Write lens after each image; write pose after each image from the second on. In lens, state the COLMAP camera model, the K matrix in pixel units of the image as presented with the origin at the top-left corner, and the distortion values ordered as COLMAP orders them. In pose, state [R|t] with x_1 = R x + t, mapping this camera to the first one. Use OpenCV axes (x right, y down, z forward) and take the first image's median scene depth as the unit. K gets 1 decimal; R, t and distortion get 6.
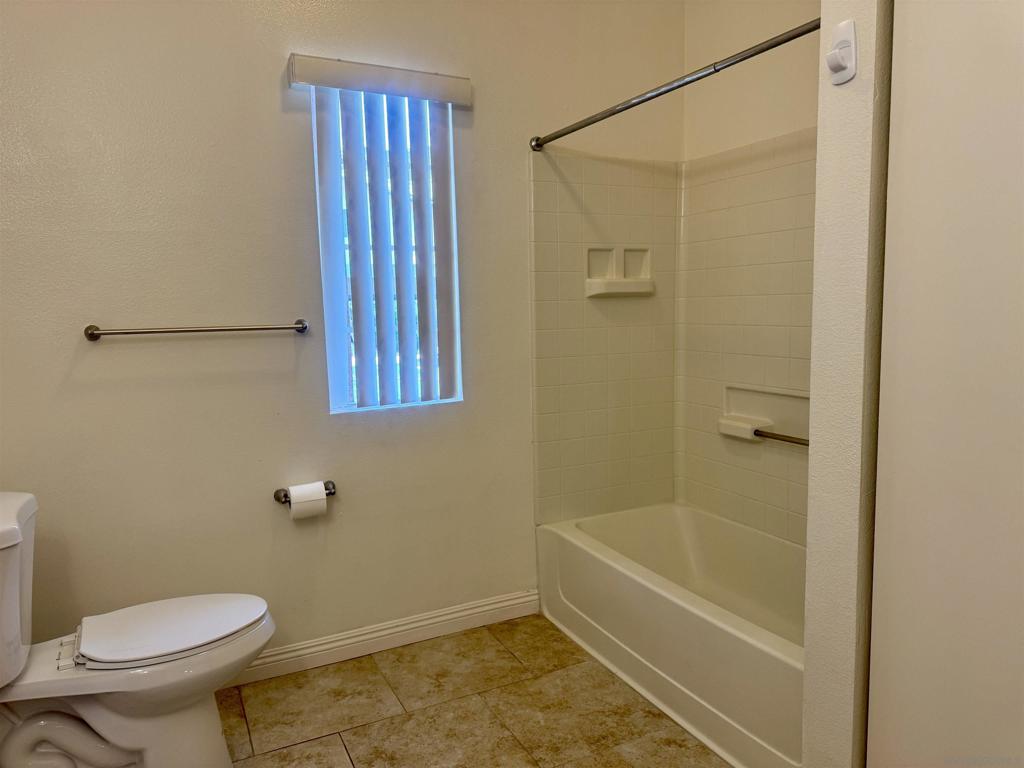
lens RADIAL K [[720.3, 0, 504.4], [0, 720.3, 388.3], [0, 0, 1]] dist [0.037365, -0.037069]
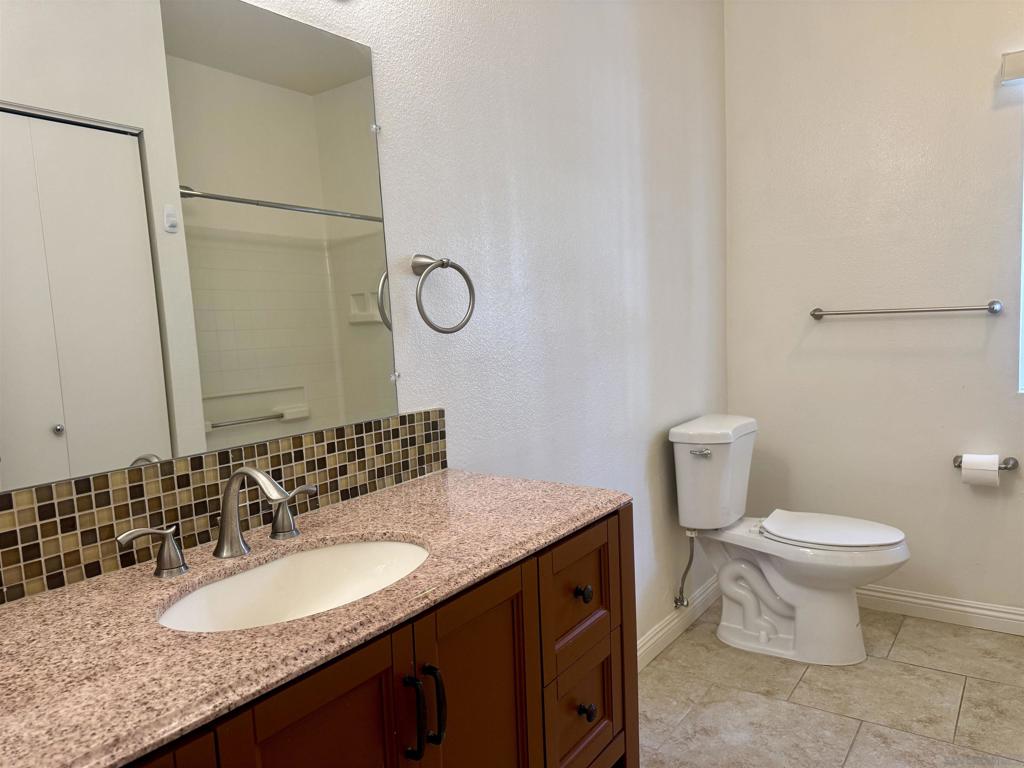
lens RADIAL K [[718.6, 0, 515.5], [0, 718.6, 392.6], [0, 0, 1]] dist [0.098782, -0.131152]
pose [[0.476947, 0.096658, -0.873601, 0.371549], [-0.071016, 0.994923, 0.071310, 0.013497], [0.876059, 0.028029, 0.481390, -0.148958]]
